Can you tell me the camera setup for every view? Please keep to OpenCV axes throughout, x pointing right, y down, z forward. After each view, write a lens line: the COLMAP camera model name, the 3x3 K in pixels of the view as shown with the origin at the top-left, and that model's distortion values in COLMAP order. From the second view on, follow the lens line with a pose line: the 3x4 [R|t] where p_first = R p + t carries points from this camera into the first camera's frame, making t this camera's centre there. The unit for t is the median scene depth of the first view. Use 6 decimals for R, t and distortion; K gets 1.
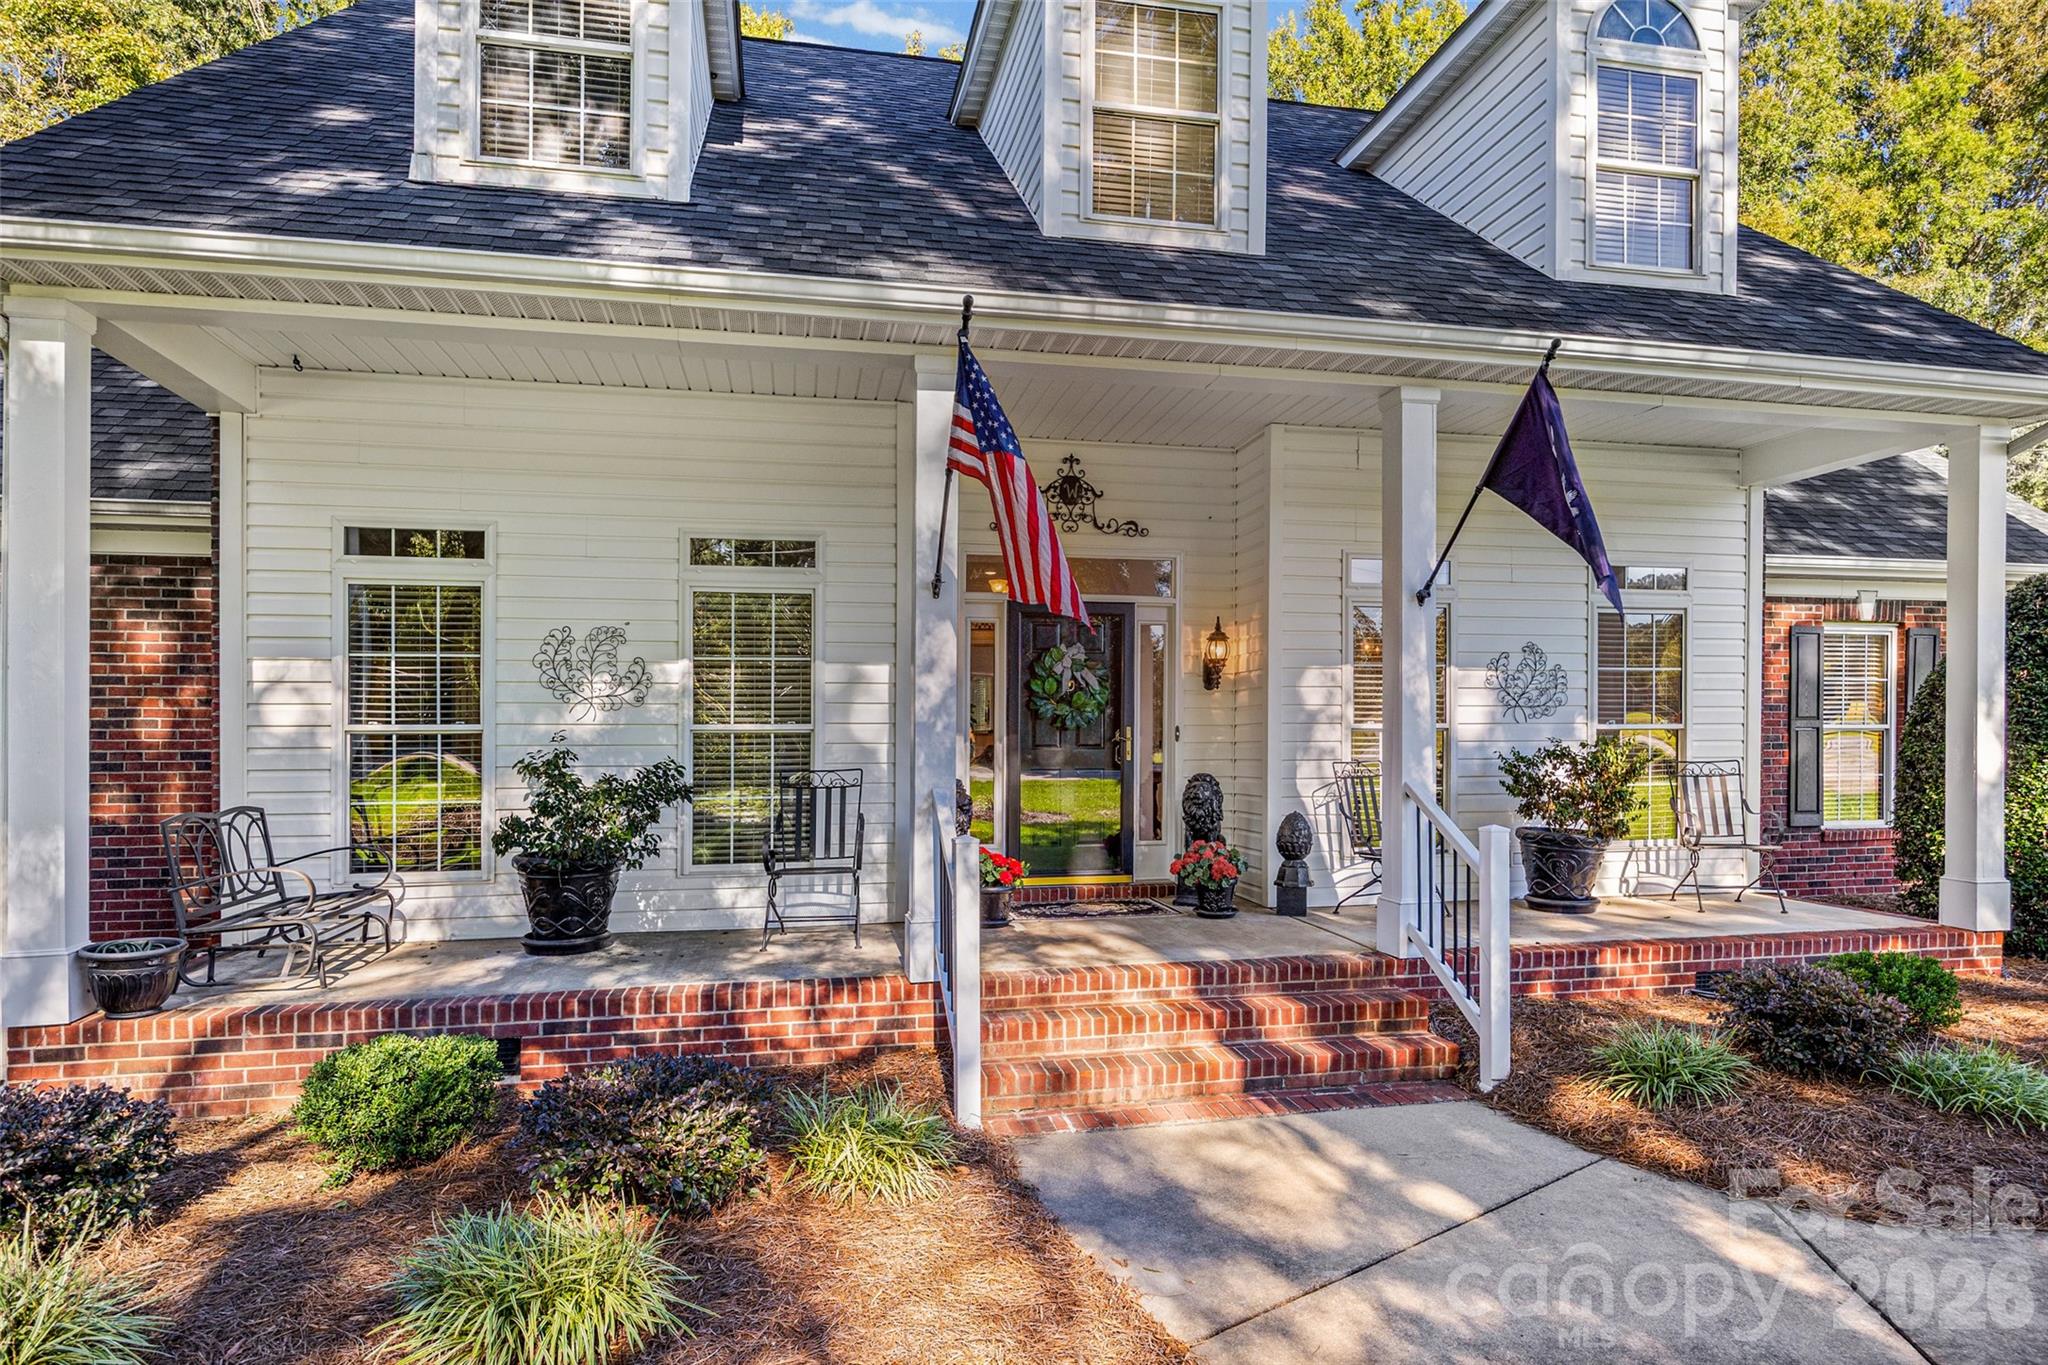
lens RADIAL K [[1127.1, 0, 1024.0], [0, 1127.1, 682.5], [0, 0, 1]] dist [0.002117, 0.001313]
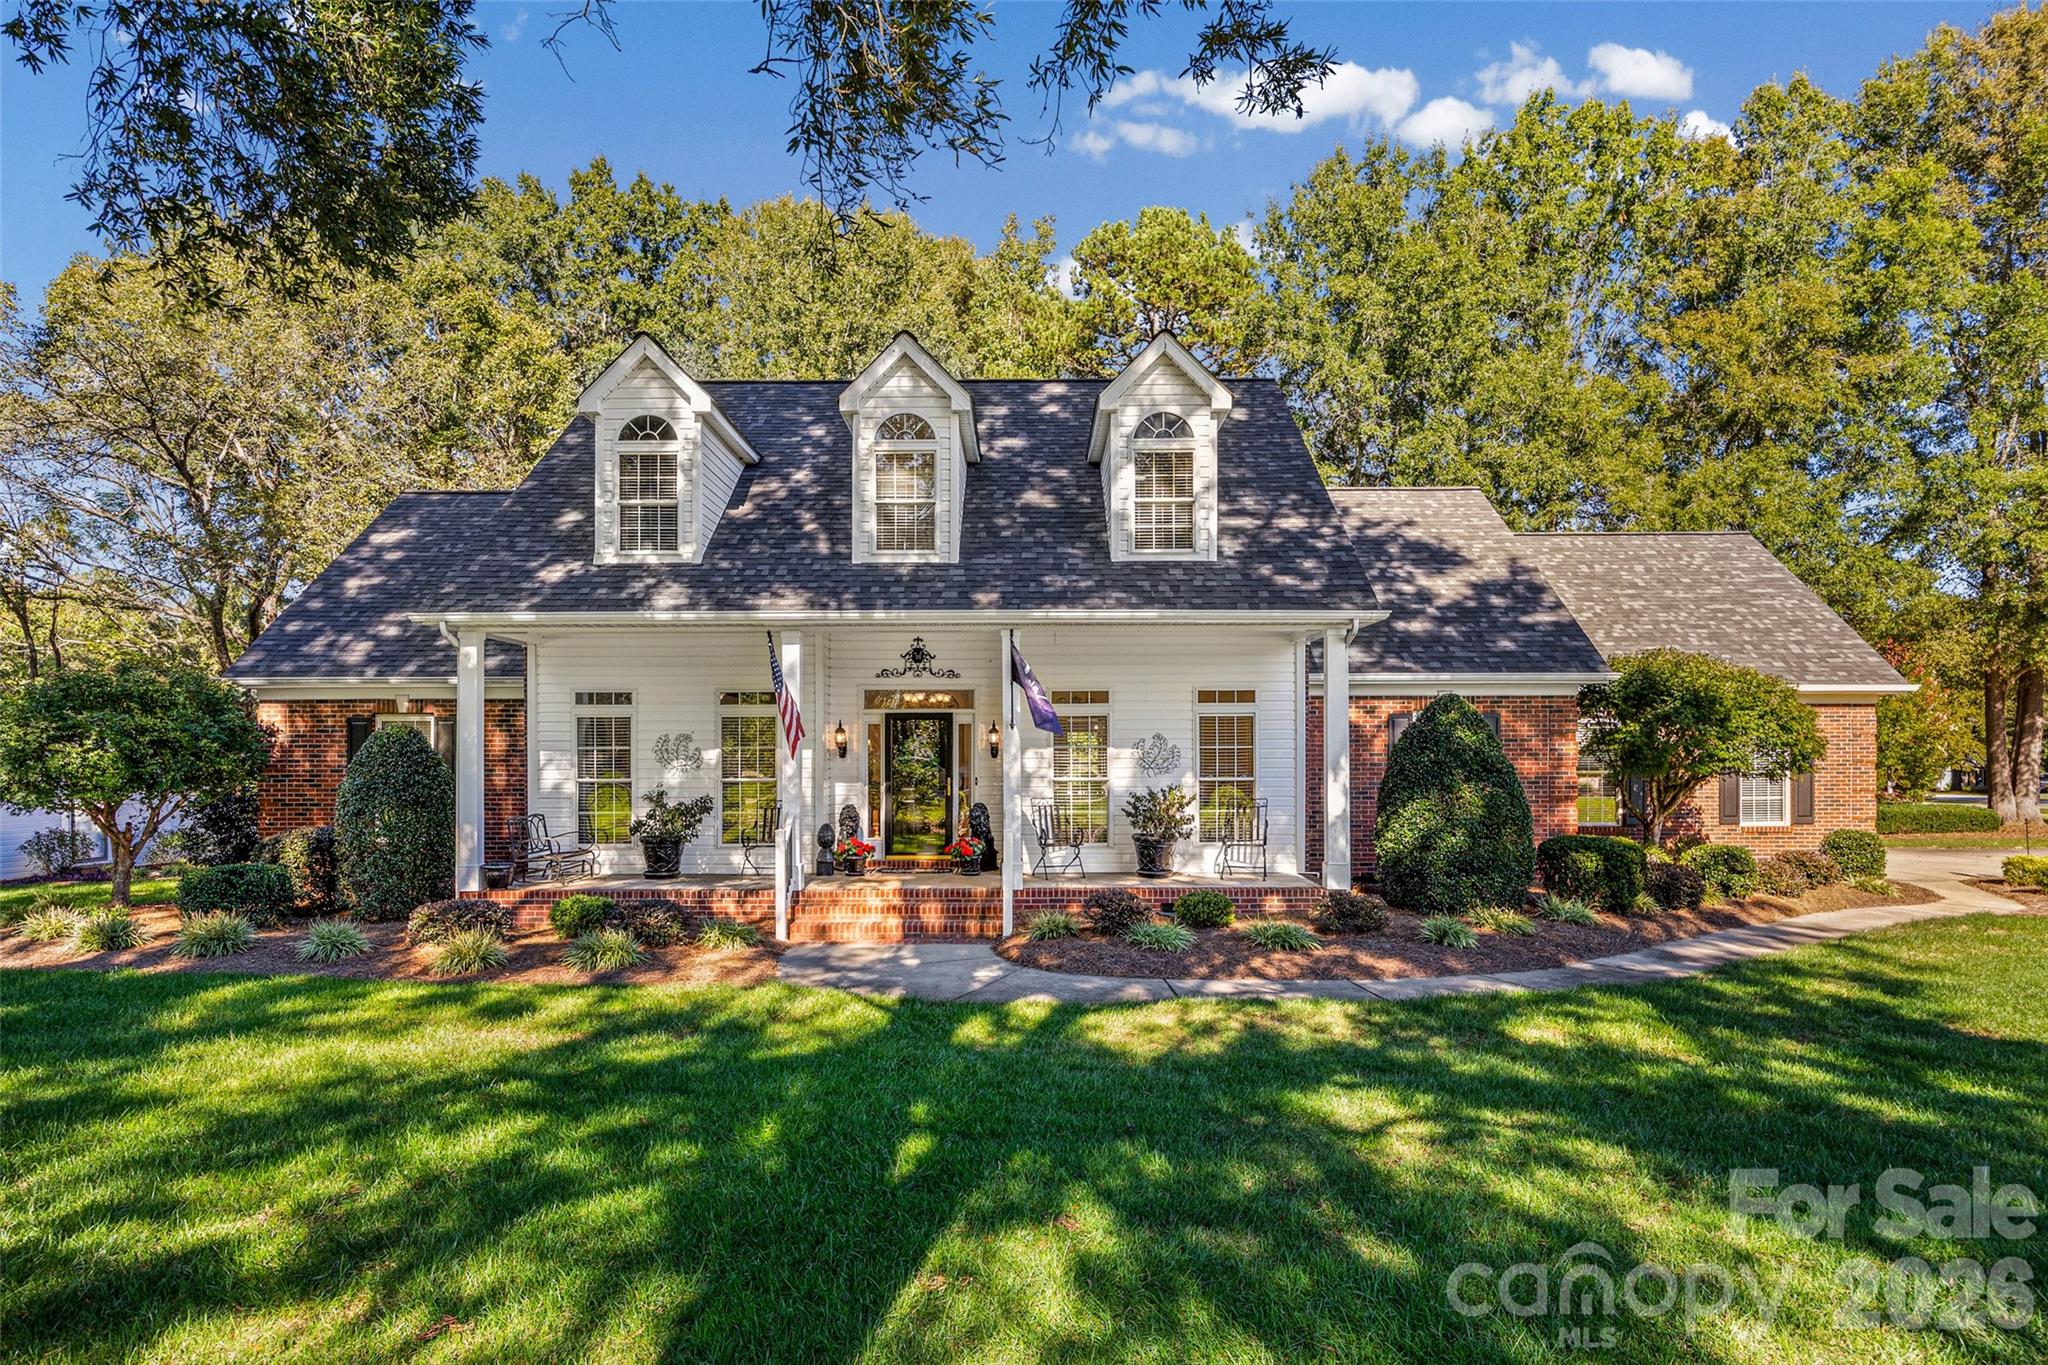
lens RADIAL K [[1127.1, 0, 1024.0], [0, 1127.1, 682.5], [0, 0, 1]] dist [0.002117, 0.001313]
pose [[0.977430, -0.010030, -0.211020, 0.785700], [0.008193, 0.999921, -0.009575, -0.130208], [0.211099, 0.007630, 0.977435, -1.065175]]
